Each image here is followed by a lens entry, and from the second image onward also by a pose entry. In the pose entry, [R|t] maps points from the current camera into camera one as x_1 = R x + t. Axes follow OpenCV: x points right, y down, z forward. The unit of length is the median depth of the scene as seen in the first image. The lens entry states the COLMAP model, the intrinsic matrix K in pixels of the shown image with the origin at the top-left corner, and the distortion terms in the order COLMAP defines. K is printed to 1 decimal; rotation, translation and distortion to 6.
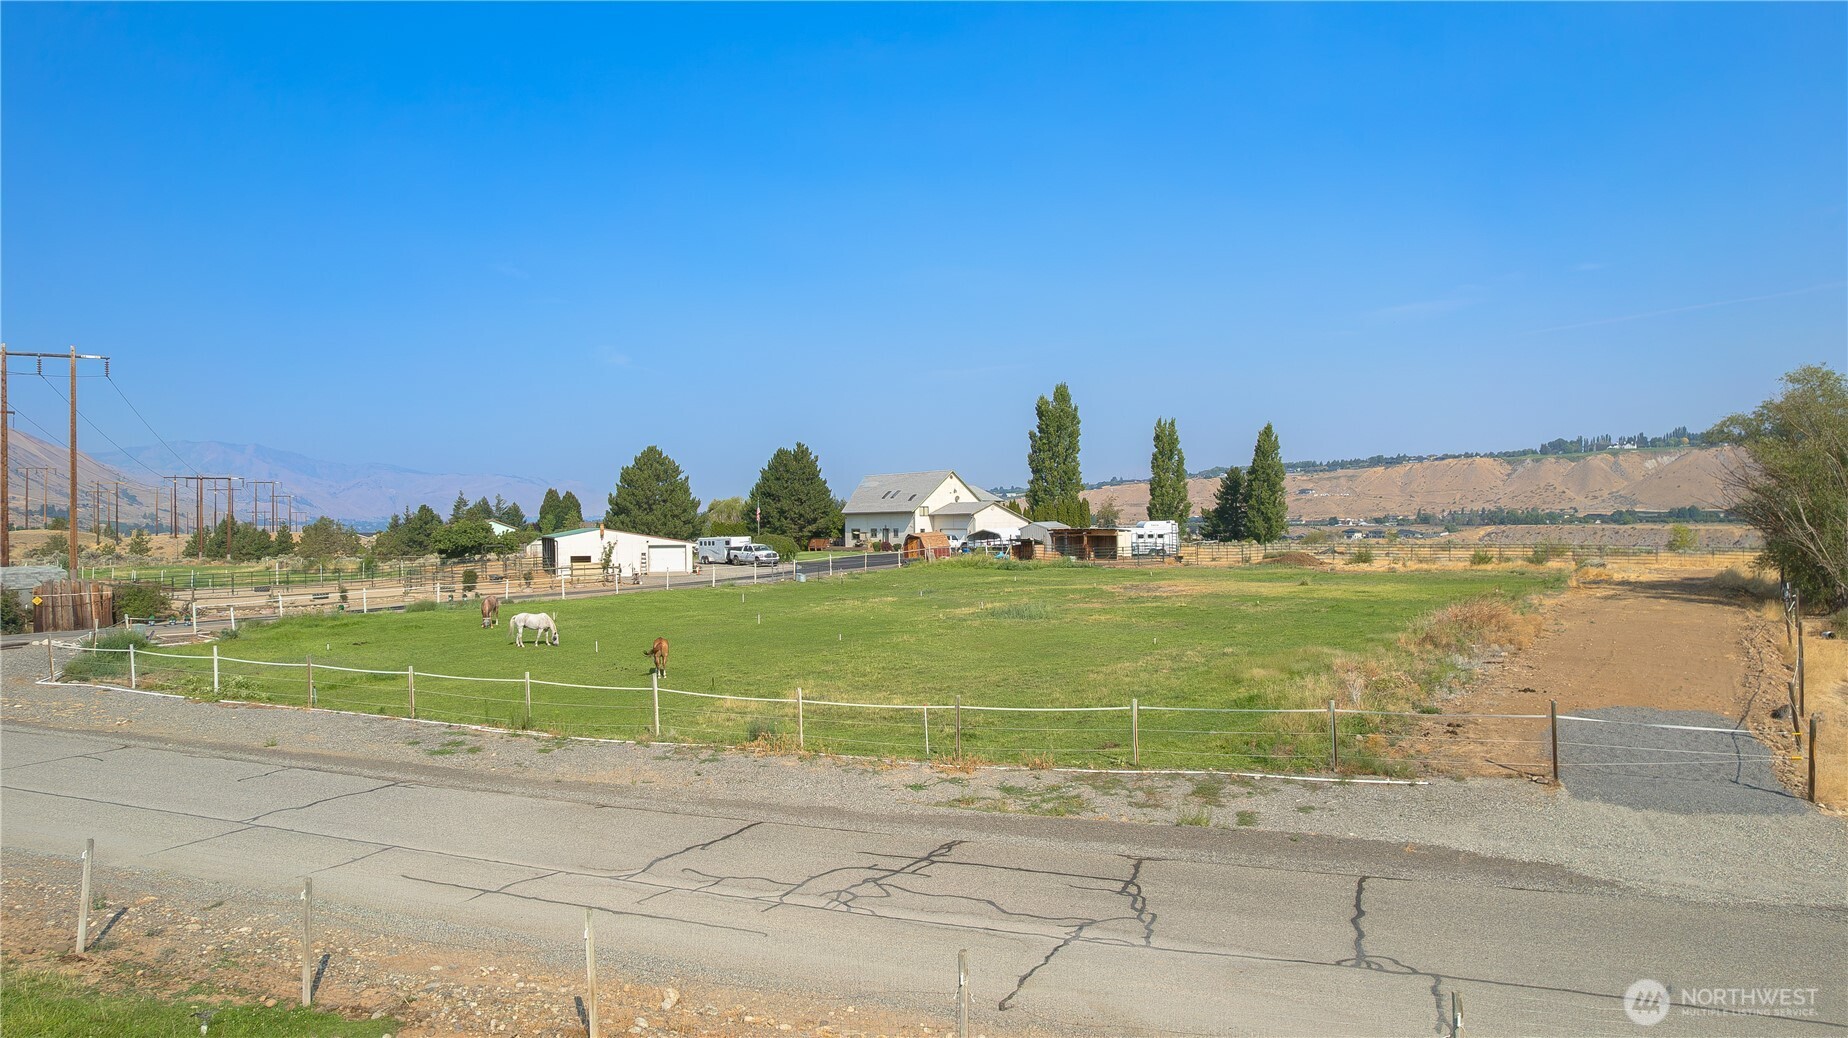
lens RADIAL K [[1191.3, 0, 925.4], [0, 1191.3, 514.4], [0, 0, 1]] dist [-0.074996, 0.065939]
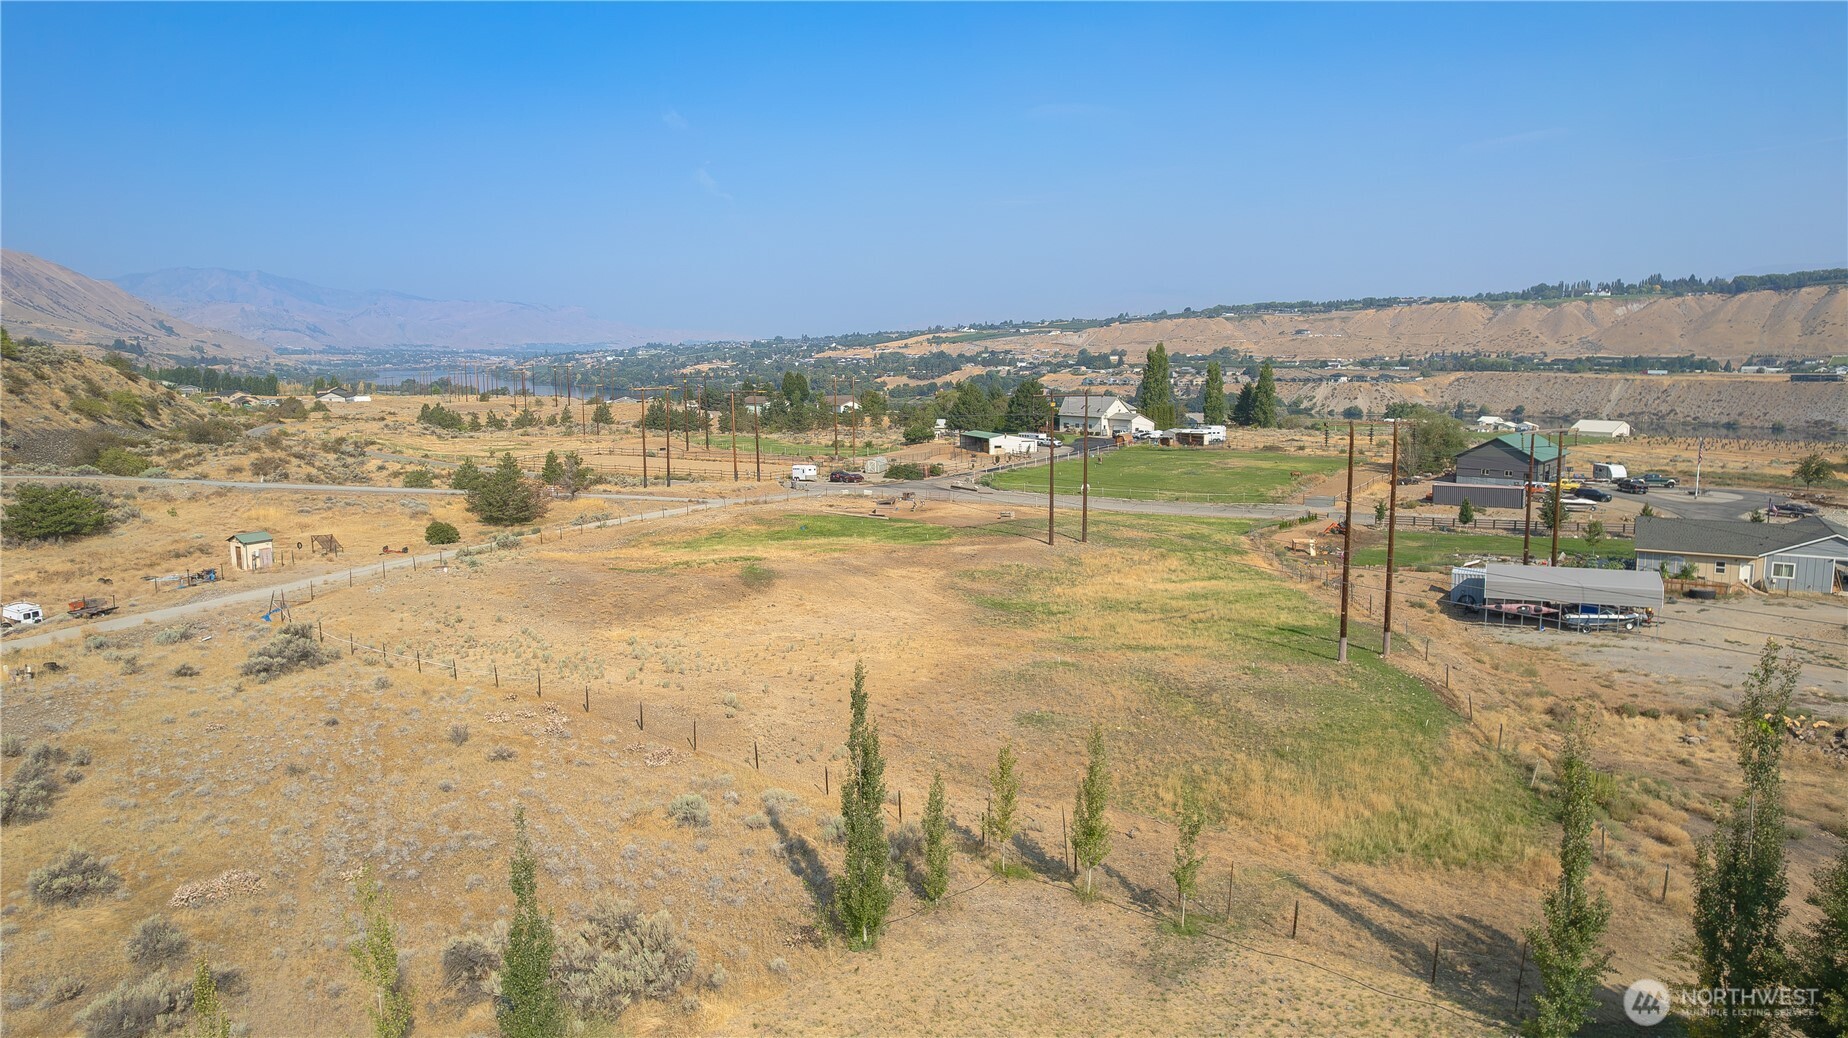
lens RADIAL K [[1178.8, 0, 924.0], [0, 1178.8, 519.0], [0, 0, 1]] dist [-0.078829, 0.073311]
pose [[0.999992, 0.003864, 0.001370, -0.257649], [-0.004026, 0.988652, 0.150170, -0.107692], [-0.000774, -0.150175, 0.988659, -0.873646]]
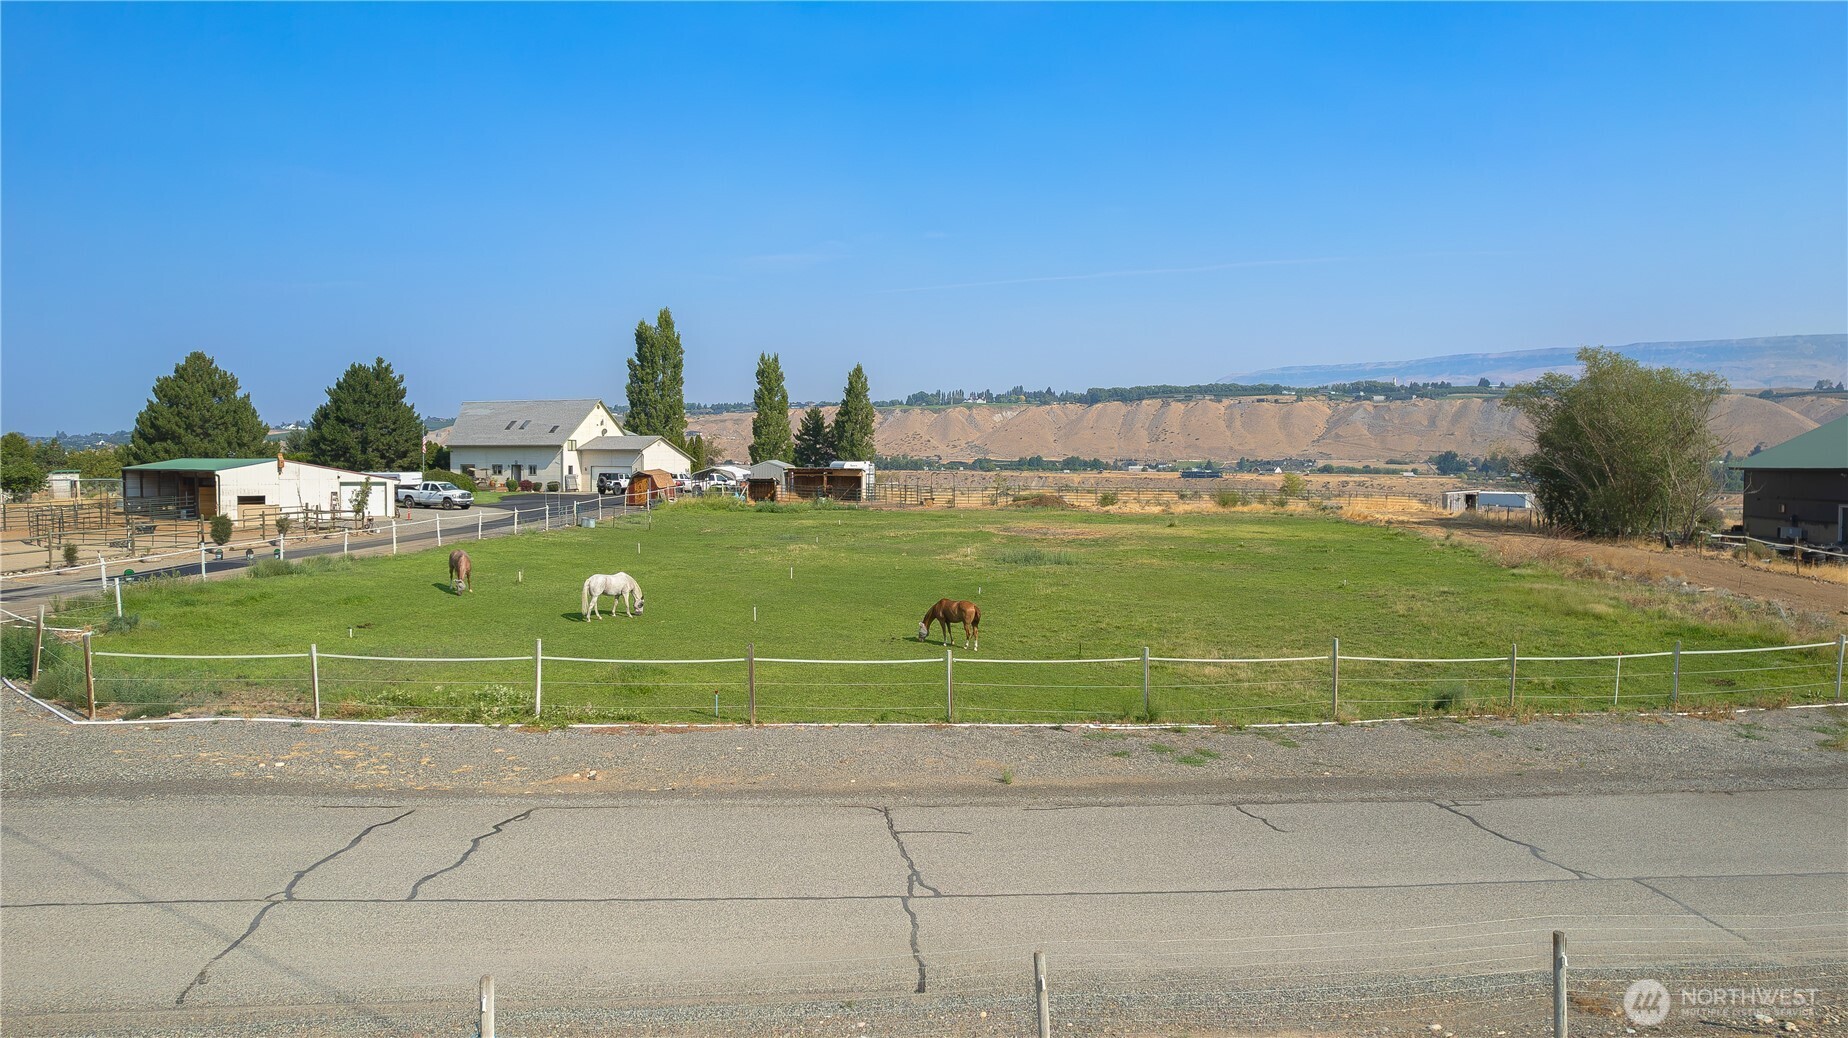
lens RADIAL K [[1230.1, 0, 930.2], [0, 1230.1, 514.0], [0, 0, 1]] dist [-0.062593, 0.032828]
pose [[0.869001, -0.003934, 0.494795, -0.168398], [-0.019527, 0.998917, 0.042237, 0.003550], [-0.494426, -0.046366, 0.867982, 0.076278]]
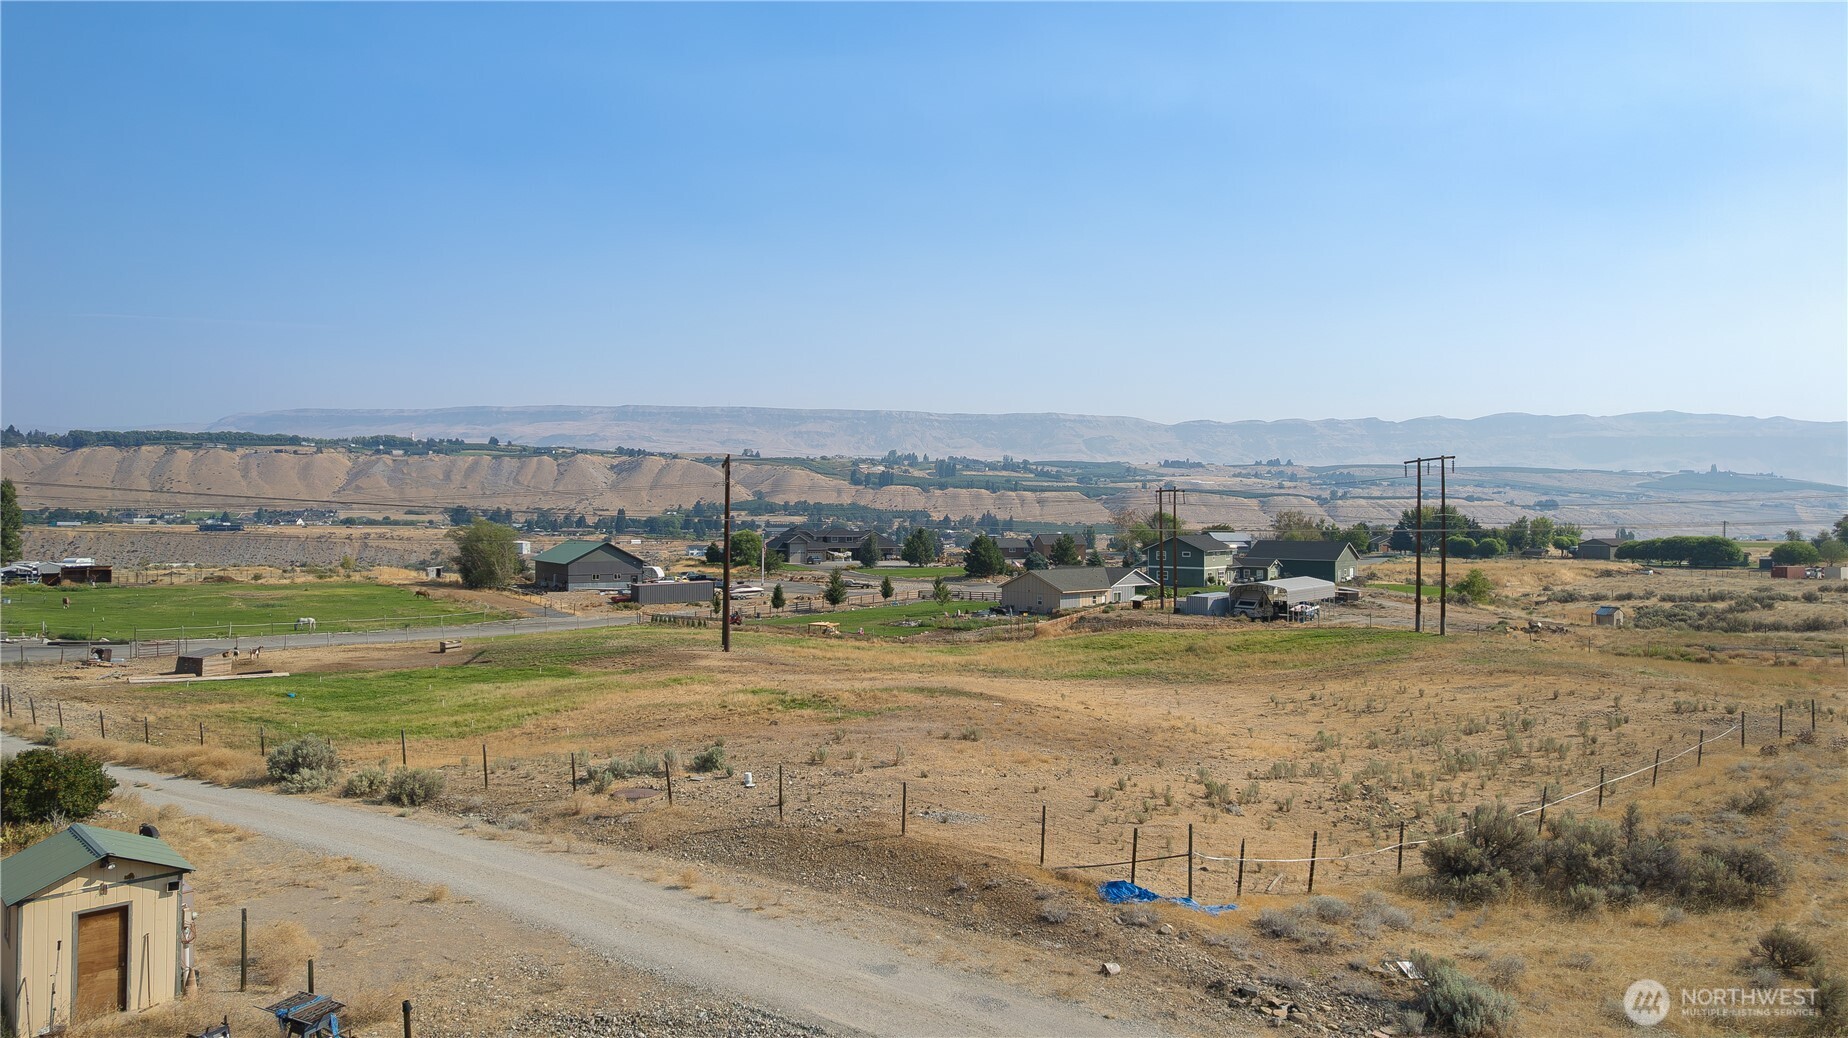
lens RADIAL K [[1191.3, 0, 925.4], [0, 1191.3, 514.4], [0, 0, 1]] dist [-0.074996, 0.065939]
pose [[0.276821, 0.013503, 0.960827, -0.713201], [-0.018280, 0.999794, -0.008784, -0.042608], [-0.960748, -0.015132, 0.277011, -0.386724]]
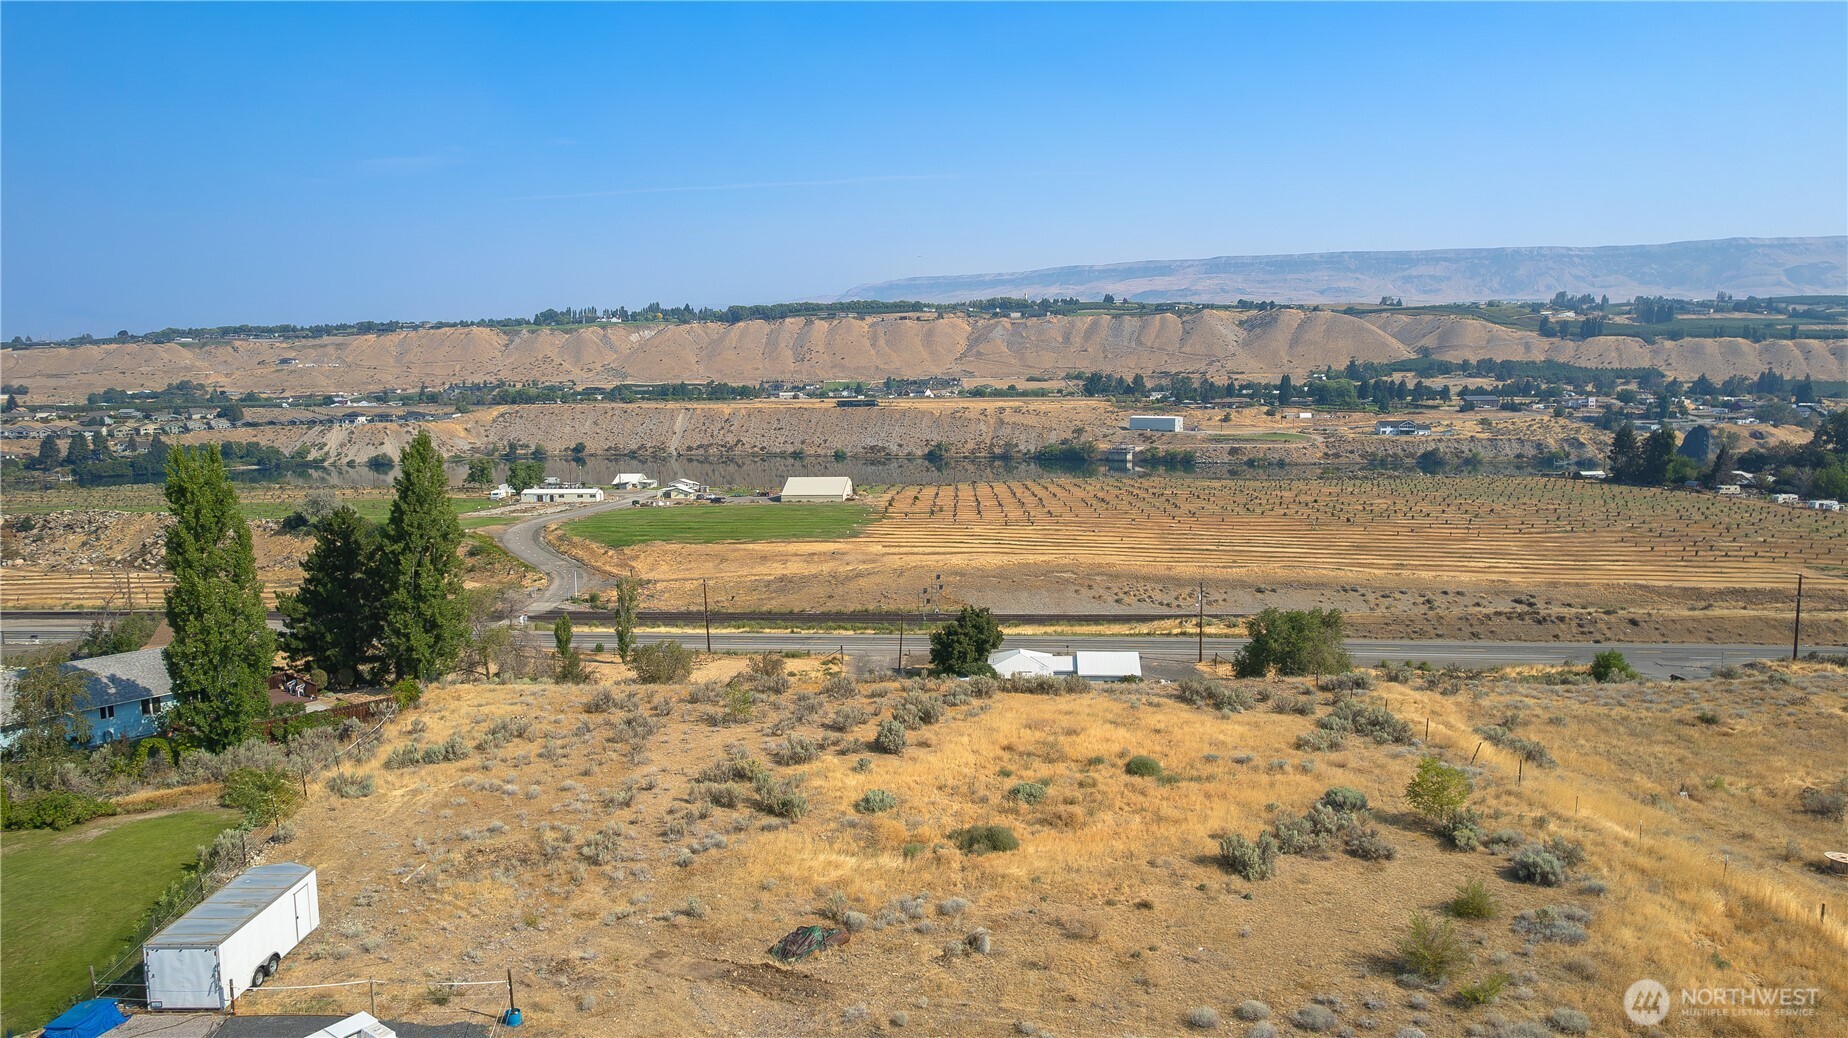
lens RADIAL K [[1200.4, 0, 928.0], [0, 1200.4, 513.0], [0, 0, 1]] dist [-0.076964, 0.069705]
pose [[0.687544, -0.082920, 0.721393, 0.075602], [-0.001141, 0.993334, 0.115266, -0.101913], [-0.726142, -0.080074, 0.682866, 0.512016]]
